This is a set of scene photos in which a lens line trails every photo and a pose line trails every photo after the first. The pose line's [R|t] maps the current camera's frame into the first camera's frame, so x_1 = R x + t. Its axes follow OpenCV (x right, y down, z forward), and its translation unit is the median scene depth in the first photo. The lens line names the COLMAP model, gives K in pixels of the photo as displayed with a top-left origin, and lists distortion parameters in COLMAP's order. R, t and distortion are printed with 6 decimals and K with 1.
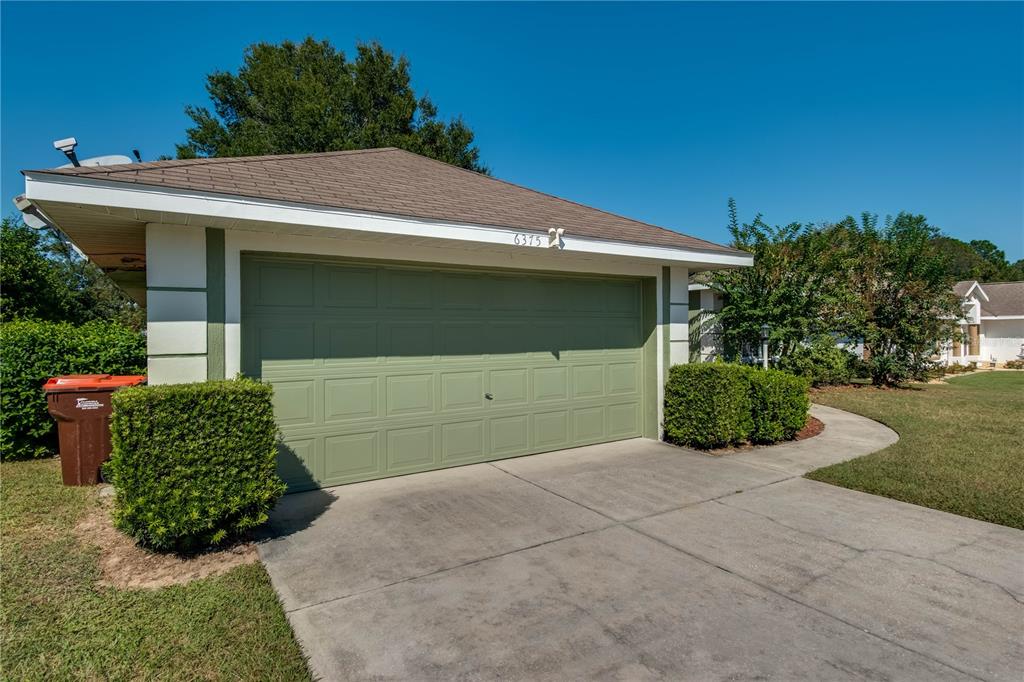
lens RADIAL K [[536.9, 0, 511.1], [0, 536.9, 330.0], [0, 0, 1]] dist [-0.000335, -0.000564]
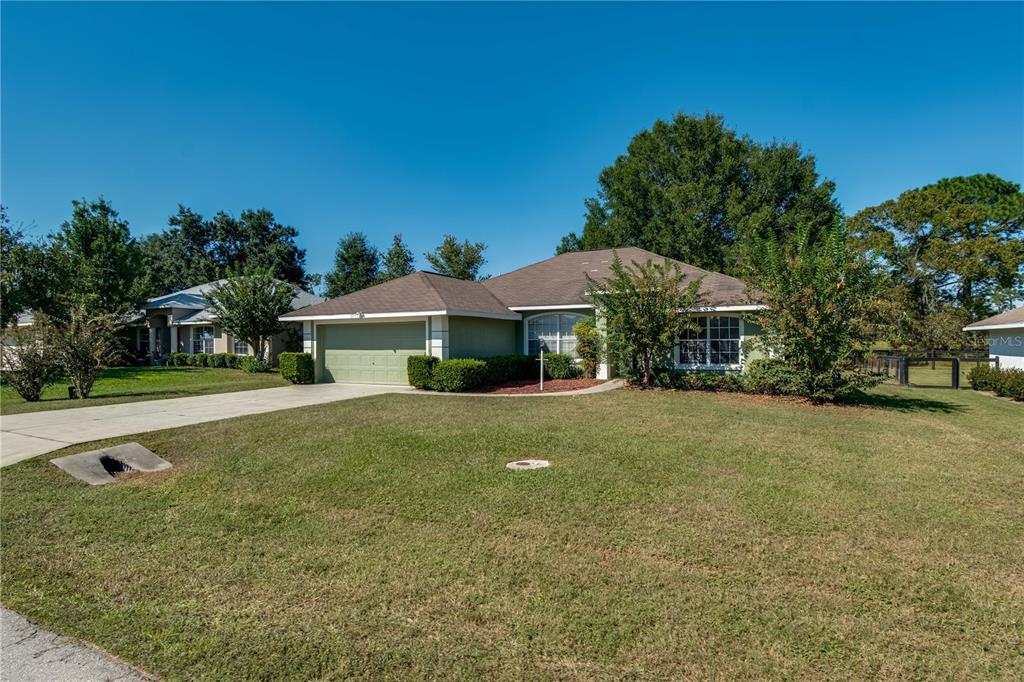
lens RADIAL K [[520.7, 0, 513.7], [0, 520.7, 355.7], [0, 0, 1]] dist [-0.000252, -0.007302]
pose [[0.504179, 0.024578, -0.863249, 2.537705], [0.002976, 0.999540, 0.030196, -0.009772], [0.863594, -0.017793, 0.503874, 0.146194]]
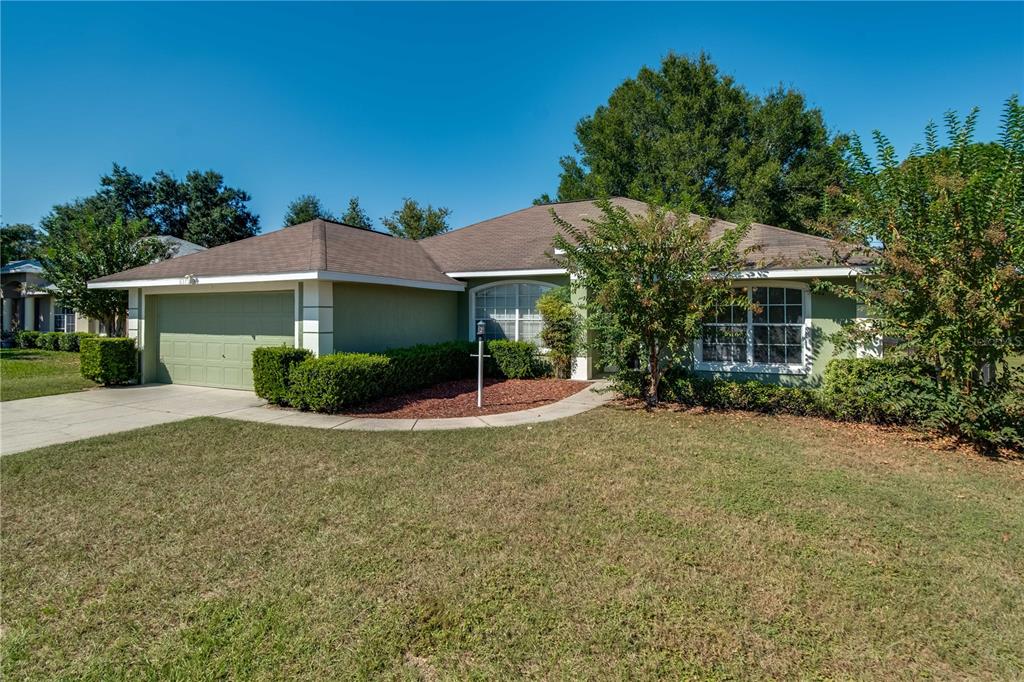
lens RADIAL K [[505.9, 0, 511.0], [0, 505.9, 316.7], [0, 0, 1]] dist [0.002377, -0.000320]
pose [[0.535368, 0.006562, -0.844593, 1.799666], [-0.005039, 0.999977, 0.004575, -0.031803], [0.844604, 0.001807, 0.535389, 0.753933]]
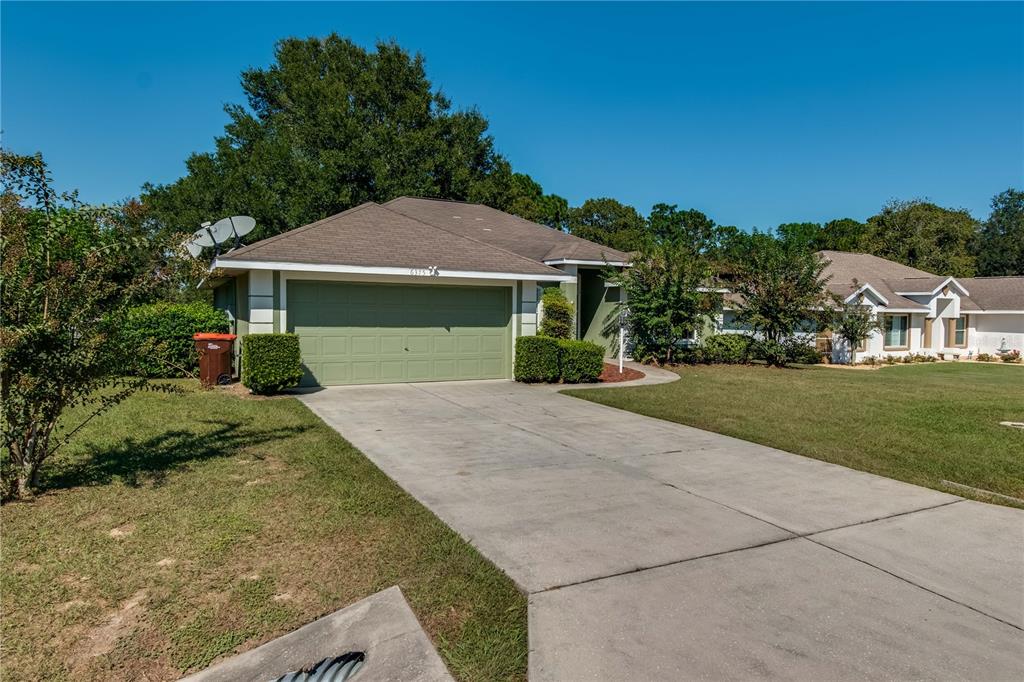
lens RADIAL K [[628.4, 0, 512.0], [0, 628.4, 341.0], [0, 0, 1]] dist [0.005698, 0.000668]
pose [[0.995565, 0.025815, -0.090468, 0.458553], [-0.021600, 0.998648, 0.047273, -0.018282], [0.091566, -0.045109, 0.994777, -1.036370]]
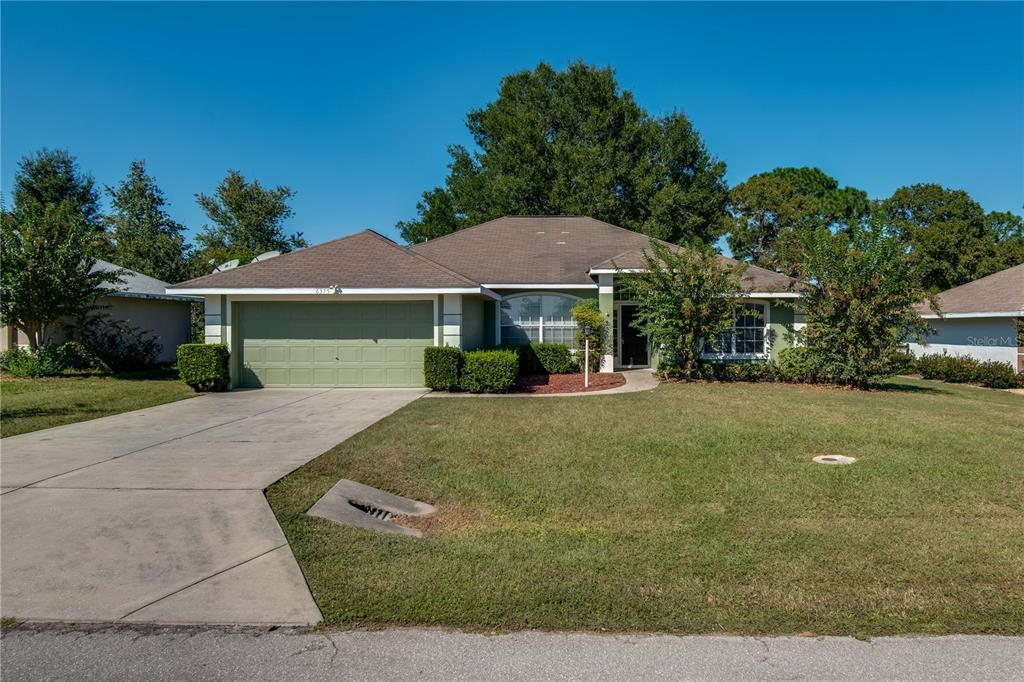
lens RADIAL K [[675.0, 0, 554.7], [0, 675.0, 341.6], [0, 0, 1]] dist [0.004870, -0.000057]
pose [[0.834882, 0.016582, -0.550179, 1.896219], [-0.004047, 0.999704, 0.023988, -0.013974], [0.550414, -0.017801, 0.834702, -0.705870]]
